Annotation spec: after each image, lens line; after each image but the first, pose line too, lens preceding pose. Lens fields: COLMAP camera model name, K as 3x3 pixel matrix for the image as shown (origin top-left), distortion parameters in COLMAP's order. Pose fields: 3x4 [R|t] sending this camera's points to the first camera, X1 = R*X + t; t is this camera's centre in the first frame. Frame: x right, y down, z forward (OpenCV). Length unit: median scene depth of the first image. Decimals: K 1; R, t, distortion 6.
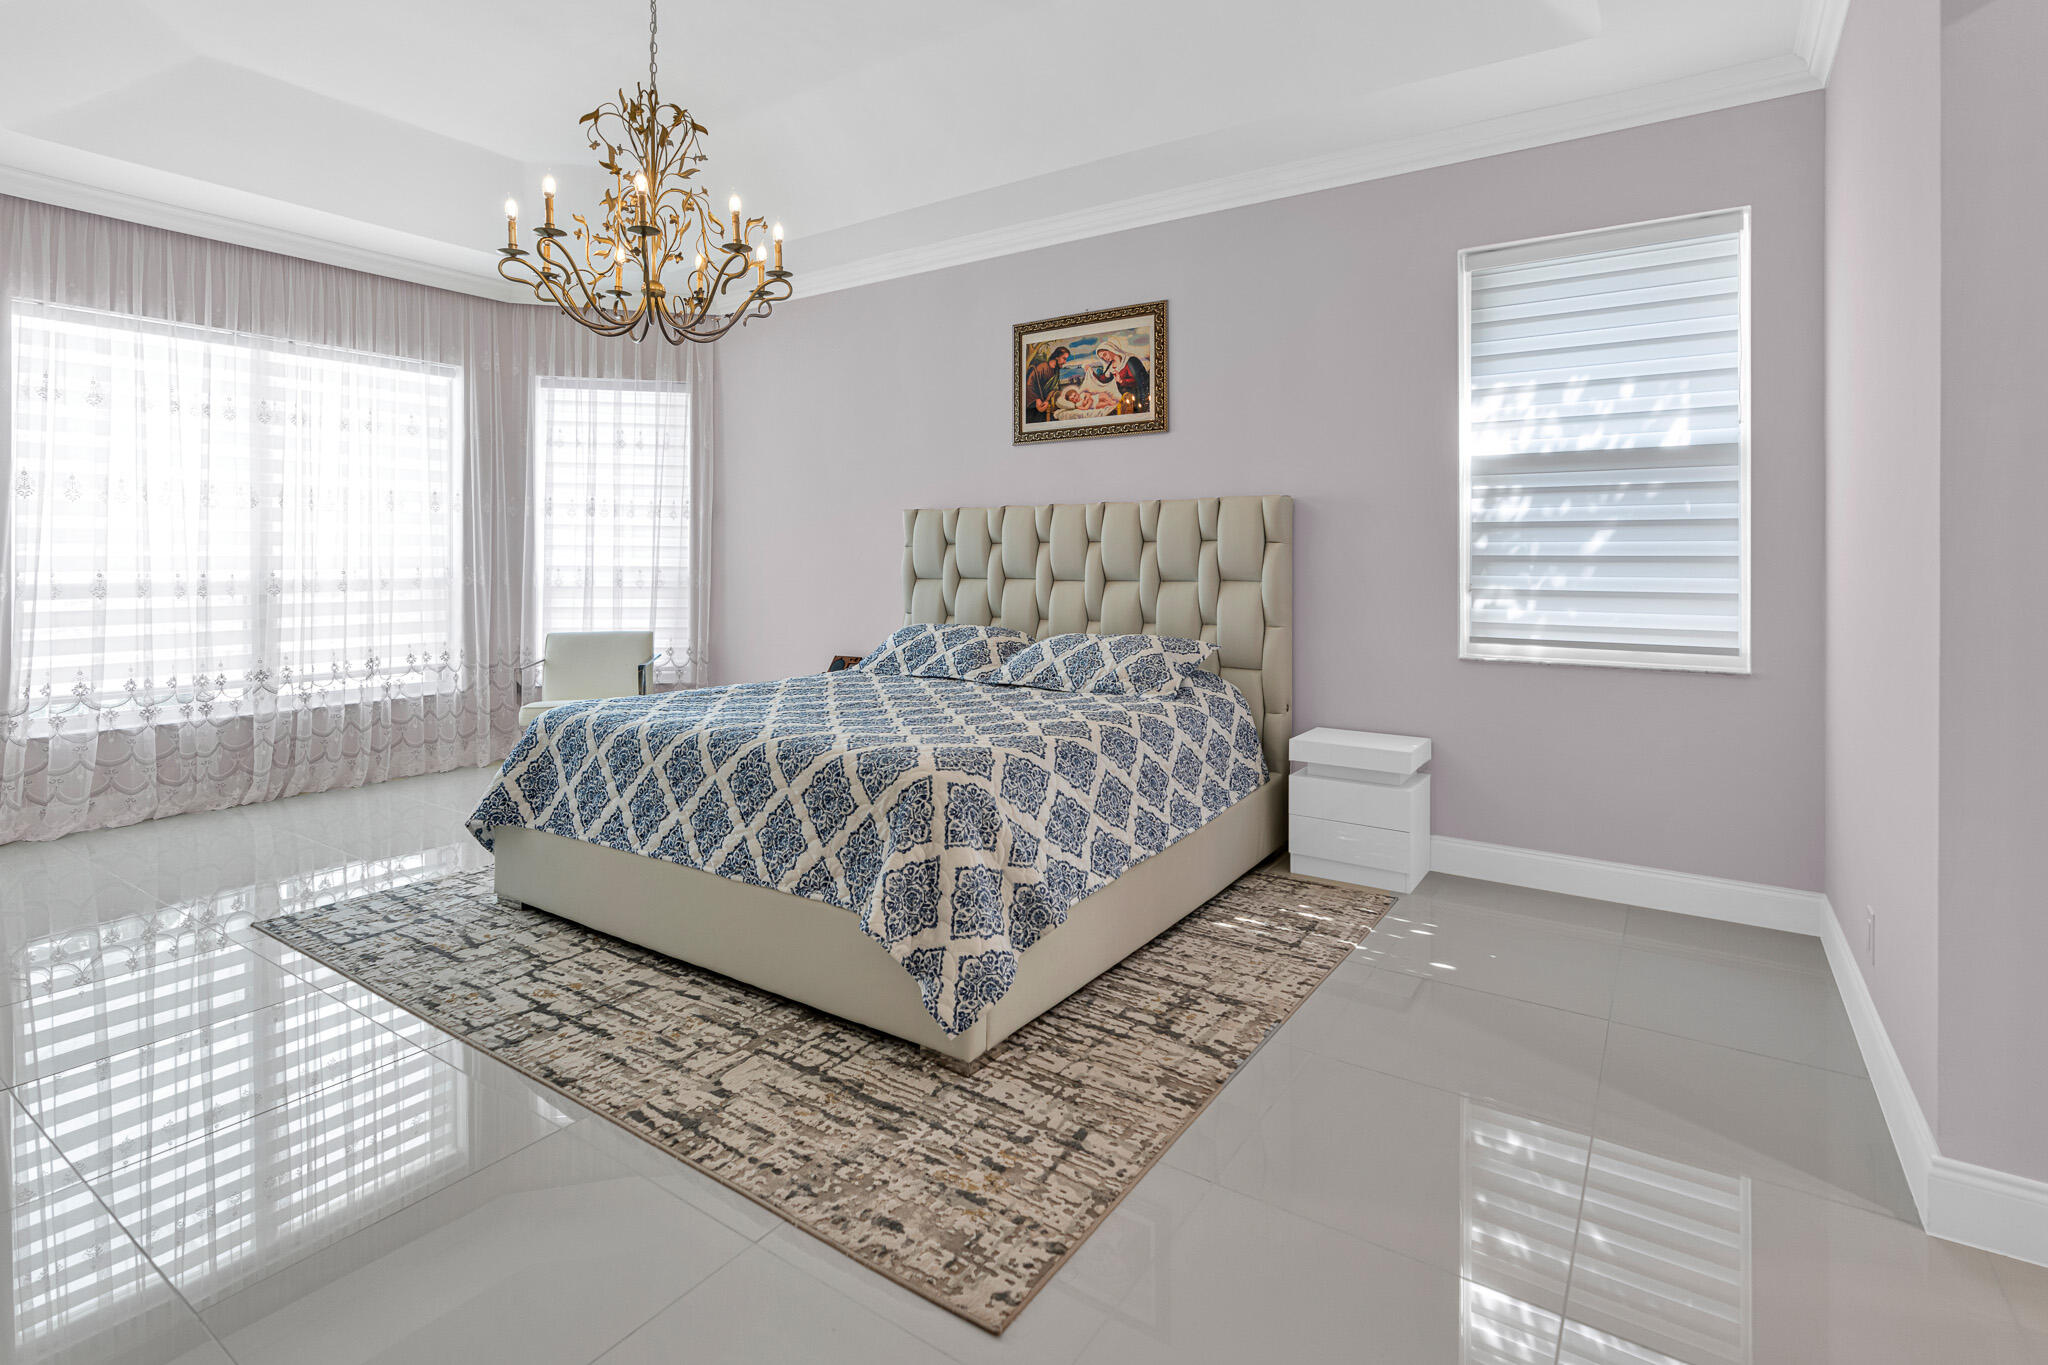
lens RADIAL K [[968.7, 0, 1049.8], [0, 968.7, 559.4], [0, 0, 1]] dist [-0.003183, -0.000622]
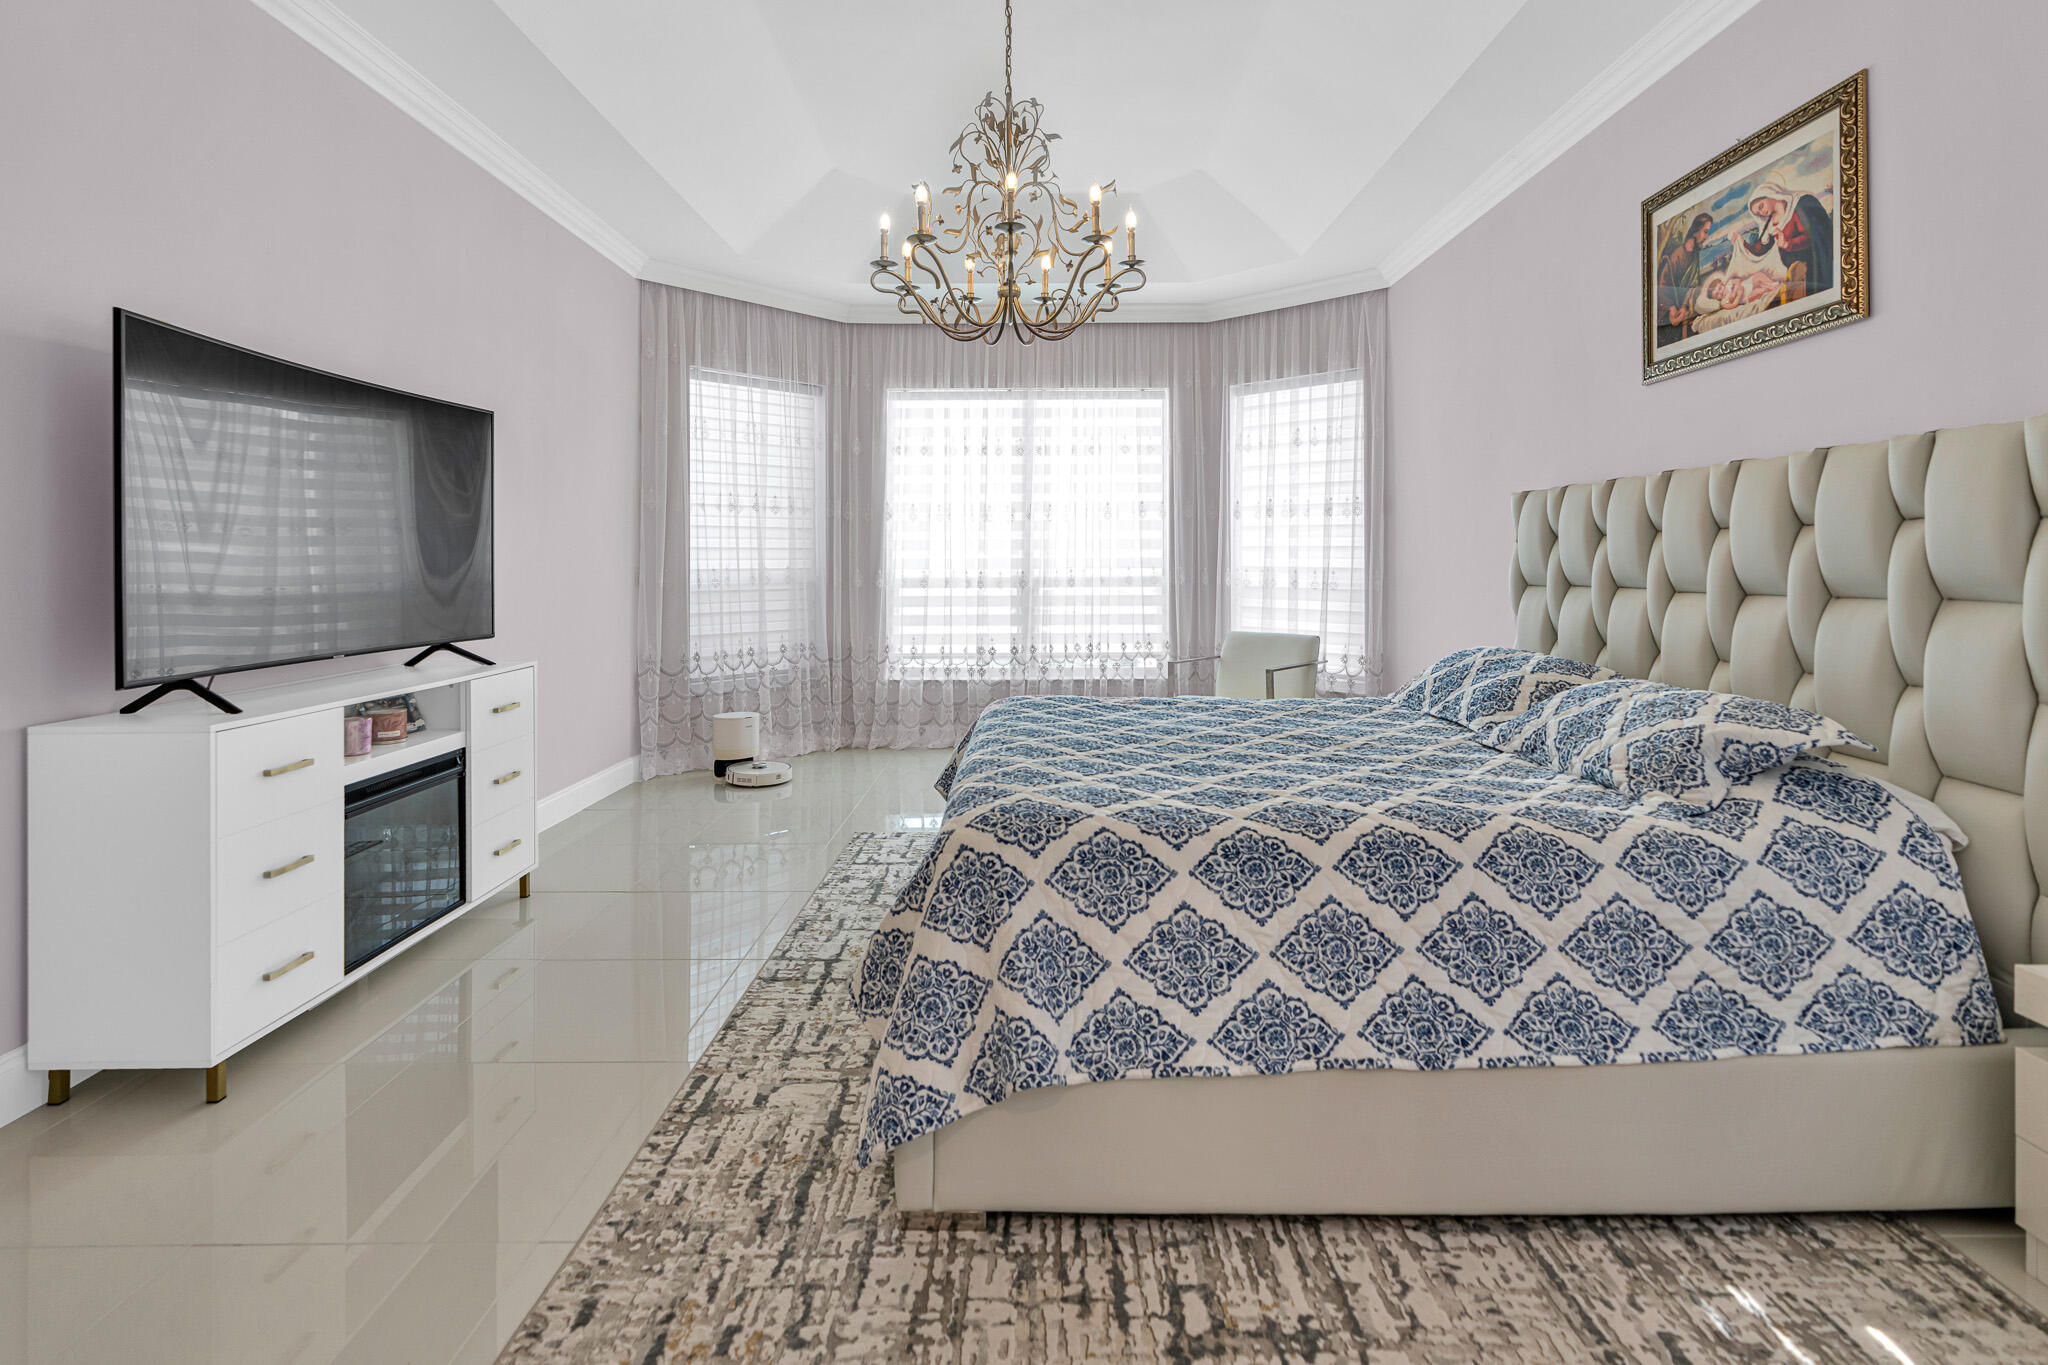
lens RADIAL K [[968.7, 0, 1049.8], [0, 968.7, 559.4], [0, 0, 1]] dist [-0.003183, -0.000622]
pose [[0.558757, -0.003239, -0.829325, 0.297271], [0.001936, 0.999995, -0.002601, 0.001538], [0.829329, -0.000152, 0.558760, 0.318518]]
